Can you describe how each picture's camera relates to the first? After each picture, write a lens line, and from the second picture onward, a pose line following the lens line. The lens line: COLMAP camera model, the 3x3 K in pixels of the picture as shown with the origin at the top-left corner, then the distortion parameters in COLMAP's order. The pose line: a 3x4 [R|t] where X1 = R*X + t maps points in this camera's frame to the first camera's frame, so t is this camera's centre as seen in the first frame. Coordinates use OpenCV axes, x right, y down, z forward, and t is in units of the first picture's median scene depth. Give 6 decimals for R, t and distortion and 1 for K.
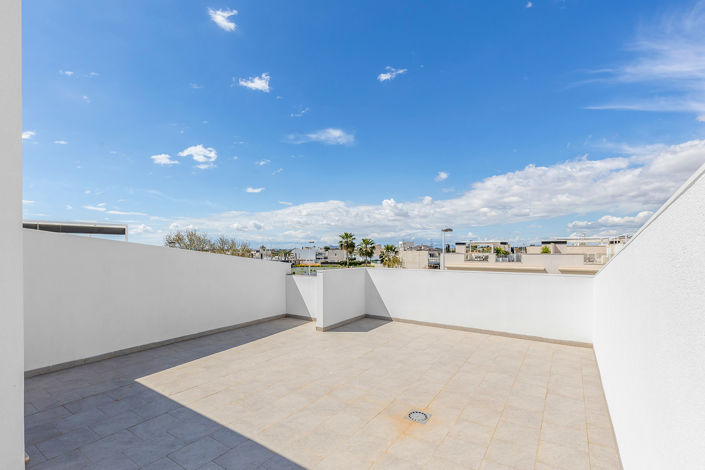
lens RADIAL K [[326.2, 0, 349.1], [0, 326.2, 245.5], [0, 0, 1]] dist [0.000247, 0.000277]
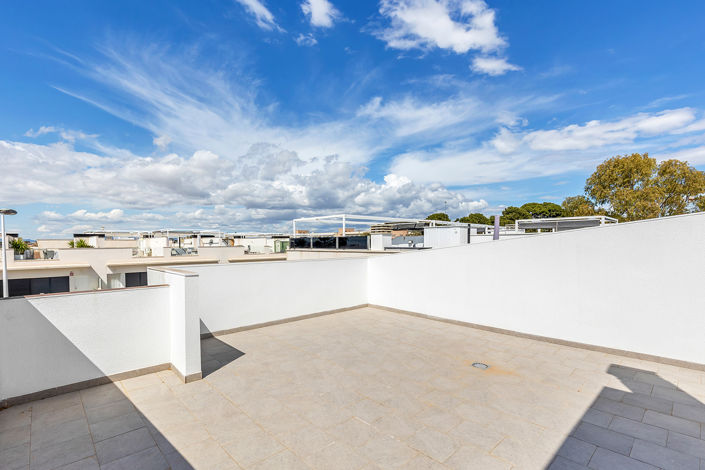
lens RADIAL K [[326.2, 0, 349.1], [0, 326.2, 245.5], [0, 0, 1]] dist [0.000247, 0.000277]
pose [[0.230606, -0.010211, 0.972994, -0.972977], [-0.006675, 0.999905, 0.012075, 0.029934], [-0.973024, -0.009279, 0.230516, 1.015757]]
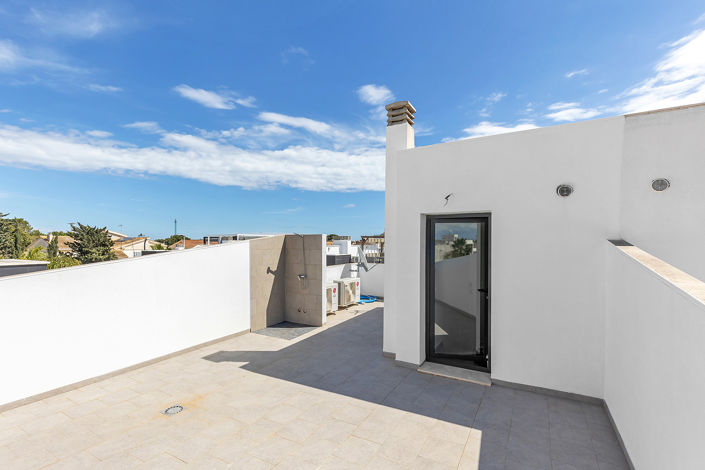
lens RADIAL K [[326.2, 0, 349.1], [0, 326.2, 245.5], [0, 0, 1]] dist [0.000247, 0.000277]
pose [[-0.997146, -0.000760, -0.075496, -0.274349], [-0.000339, 0.999984, -0.005588, -0.051727], [0.075499, -0.005546, -0.997130, 1.863080]]
